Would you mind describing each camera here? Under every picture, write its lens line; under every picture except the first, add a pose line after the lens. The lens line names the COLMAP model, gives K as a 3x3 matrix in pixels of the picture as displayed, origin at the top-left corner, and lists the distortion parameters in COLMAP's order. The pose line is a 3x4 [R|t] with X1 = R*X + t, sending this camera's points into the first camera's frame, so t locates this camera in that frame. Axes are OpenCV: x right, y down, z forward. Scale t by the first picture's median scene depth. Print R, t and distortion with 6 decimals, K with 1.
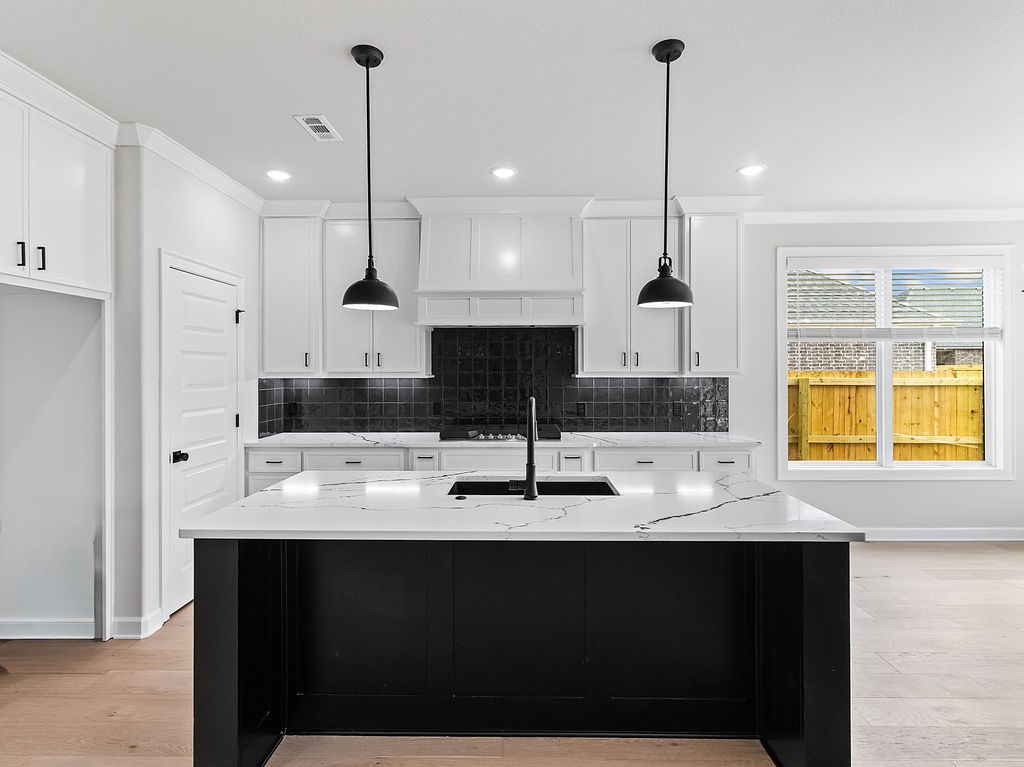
lens RADIAL K [[530.9, 0, 513.8], [0, 530.9, 370.7], [0, 0, 1]] dist [0.001402, -0.000056]
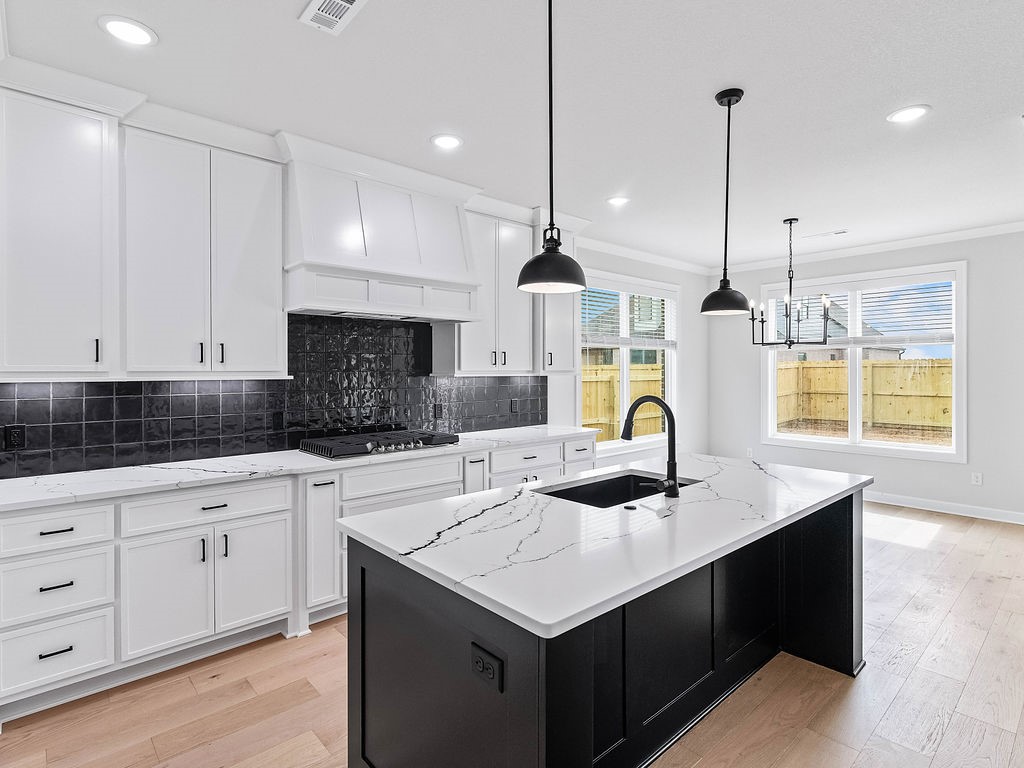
lens RADIAL K [[530.9, 0, 513.8], [0, 530.9, 371.2], [0, 0, 1]] dist [0.001402, -0.000056]
pose [[0.729633, -0.000631, 0.683838, -0.441422], [0.000519, 1.000000, 0.000369, 0.002577], [-0.683838, 0.000086, 0.729634, 0.237975]]
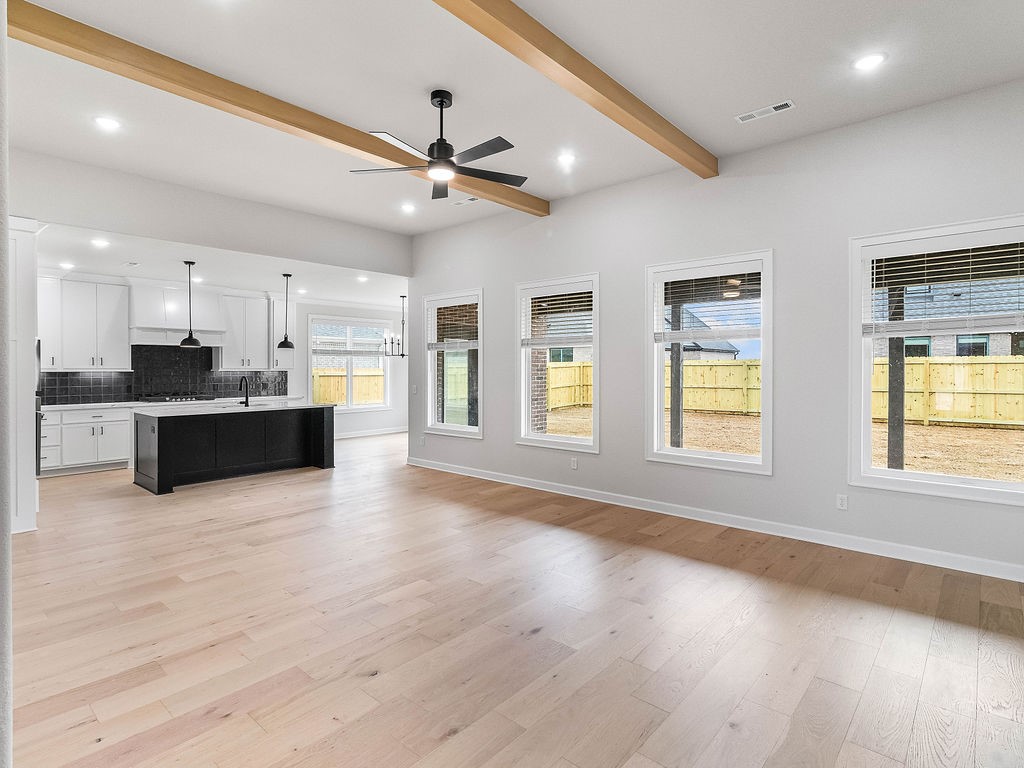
lens RADIAL K [[530.9, 0, 513.8], [0, 530.9, 371.2], [0, 0, 1]] dist [0.001402, -0.000056]
pose [[0.644495, -0.003113, 0.764603, -0.721425], [-0.000953, 0.999988, 0.004875, 0.002313], [-0.764608, -0.003871, 0.644484, -1.219510]]
